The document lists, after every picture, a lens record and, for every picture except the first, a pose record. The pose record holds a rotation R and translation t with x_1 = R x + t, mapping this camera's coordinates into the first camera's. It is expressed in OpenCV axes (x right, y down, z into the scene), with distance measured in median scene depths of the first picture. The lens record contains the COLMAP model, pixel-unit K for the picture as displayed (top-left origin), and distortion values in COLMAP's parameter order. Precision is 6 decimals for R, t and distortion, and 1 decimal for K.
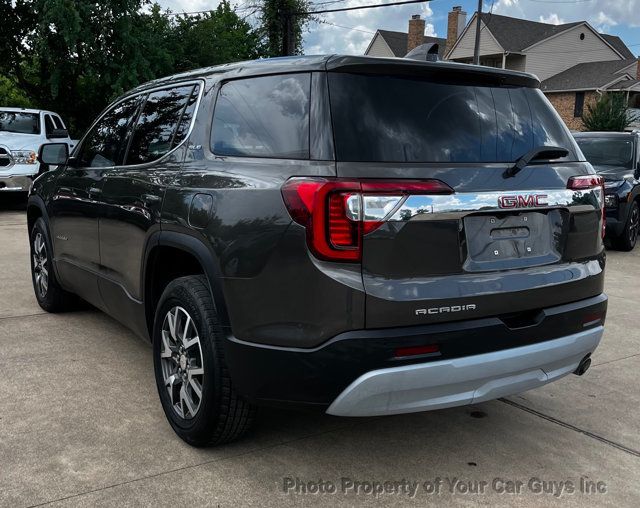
lens RADIAL K [[699.4, 0, 310.2], [0, 699.4, 273.3], [0, 0, 1]] dist [0.035340, 0.000000]
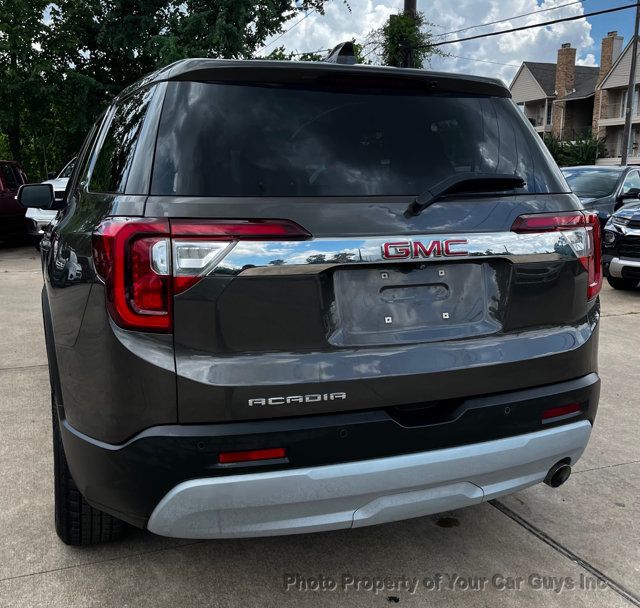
lens RADIAL K [[708.1, 0, 316.2], [0, 708.1, 308.3], [0, 0, 1]] dist [0.030738, 0.000000]
pose [[0.980916, 0.016961, -0.193690, 0.324934], [-0.019122, 0.999774, -0.009292, -0.032628], [0.193488, 0.012819, 0.981019, 0.266014]]
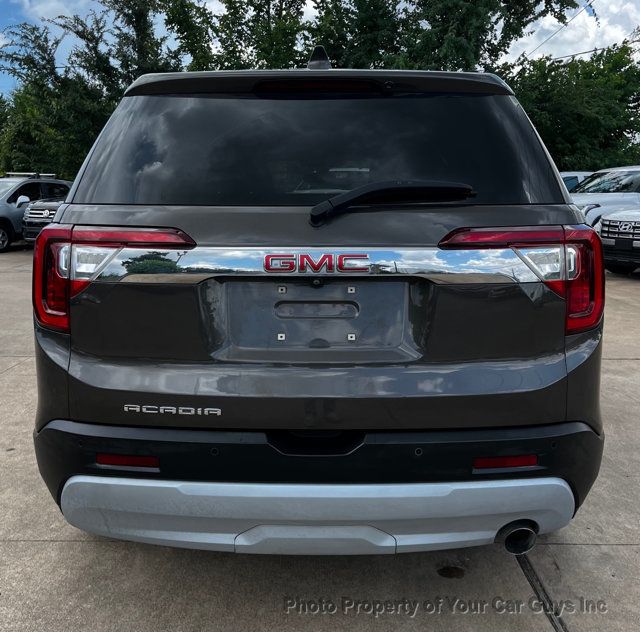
lens RADIAL K [[698.1, 0, 301.2], [0, 698.1, 300.2], [0, 0, 1]] dist [0.016058, 0.000000]
pose [[0.832647, 0.066480, -0.549799, 0.630654], [-0.087395, 0.996102, -0.011910, -0.057005], [0.546864, 0.057967, 0.835212, 0.439015]]
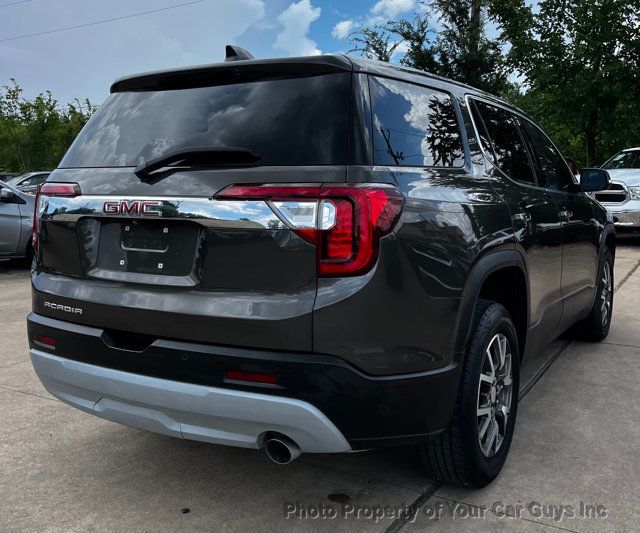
lens RADIAL K [[667.4, 0, 306.3], [0, 667.4, 257.4], [0, 0, 1]] dist [0.022703, 0.000000]
pose [[0.443667, 0.087921, -0.891868, 1.130494], [-0.157664, 0.987312, 0.018898, -0.088774], [0.882214, 0.132231, 0.451900, 0.796298]]
